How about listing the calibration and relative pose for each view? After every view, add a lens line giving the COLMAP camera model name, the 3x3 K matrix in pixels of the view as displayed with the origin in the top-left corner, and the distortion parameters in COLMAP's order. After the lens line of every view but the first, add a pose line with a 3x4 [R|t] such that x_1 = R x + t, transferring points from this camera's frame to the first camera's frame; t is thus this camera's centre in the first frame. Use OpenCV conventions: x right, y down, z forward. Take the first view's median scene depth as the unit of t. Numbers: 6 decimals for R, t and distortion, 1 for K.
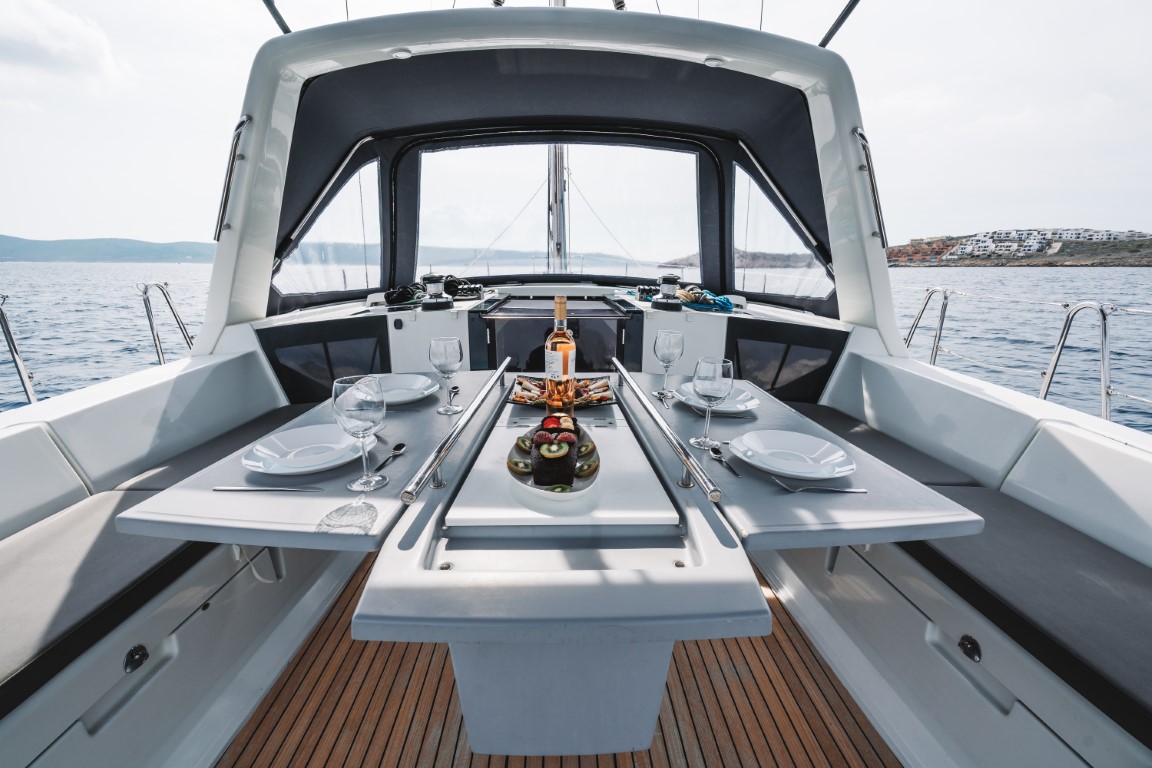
lens RADIAL K [[543.3, 0, 573.9], [0, 543.3, 378.1], [0, 0, 1]] dist [-0.002108, 0.000788]
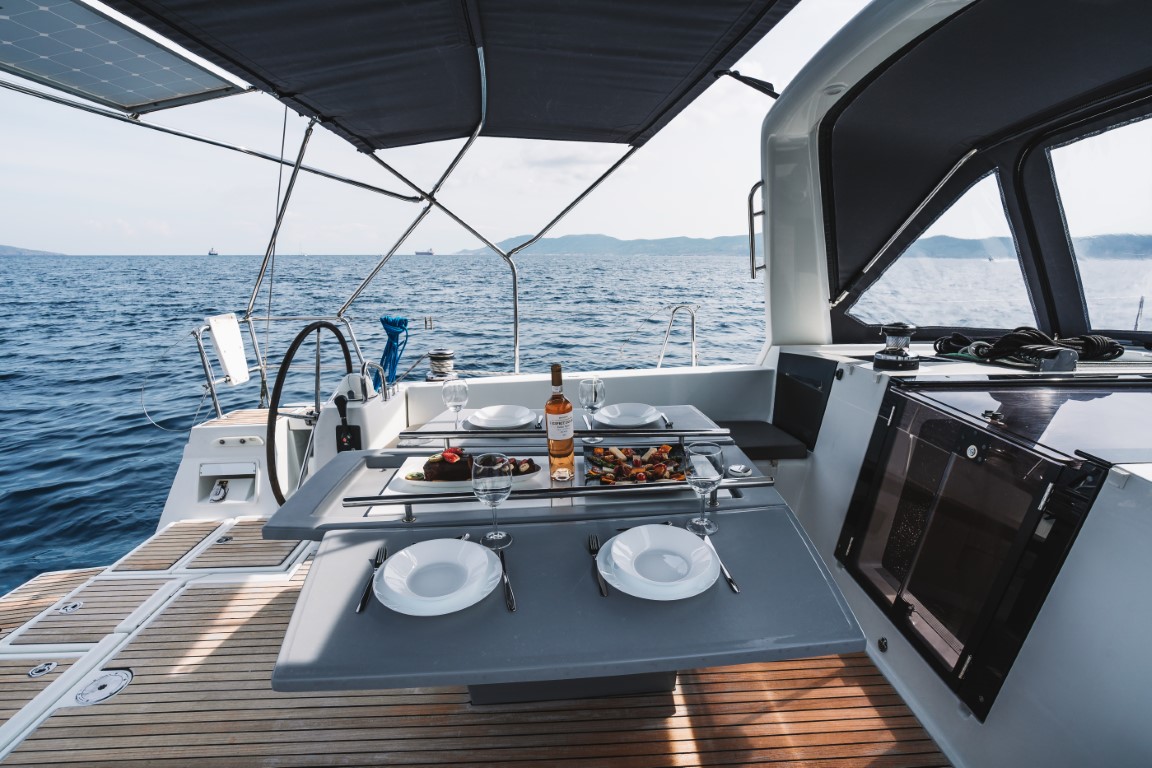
lens RADIAL K [[543.3, 0, 573.9], [0, 543.3, 378.1], [0, 0, 1]] dist [-0.002108, 0.000788]
pose [[0.003318, 0.224057, -0.974570, 0.484355], [-0.210684, 0.952857, 0.218348, -0.174397], [0.977549, 0.204602, 0.050367, 0.464432]]
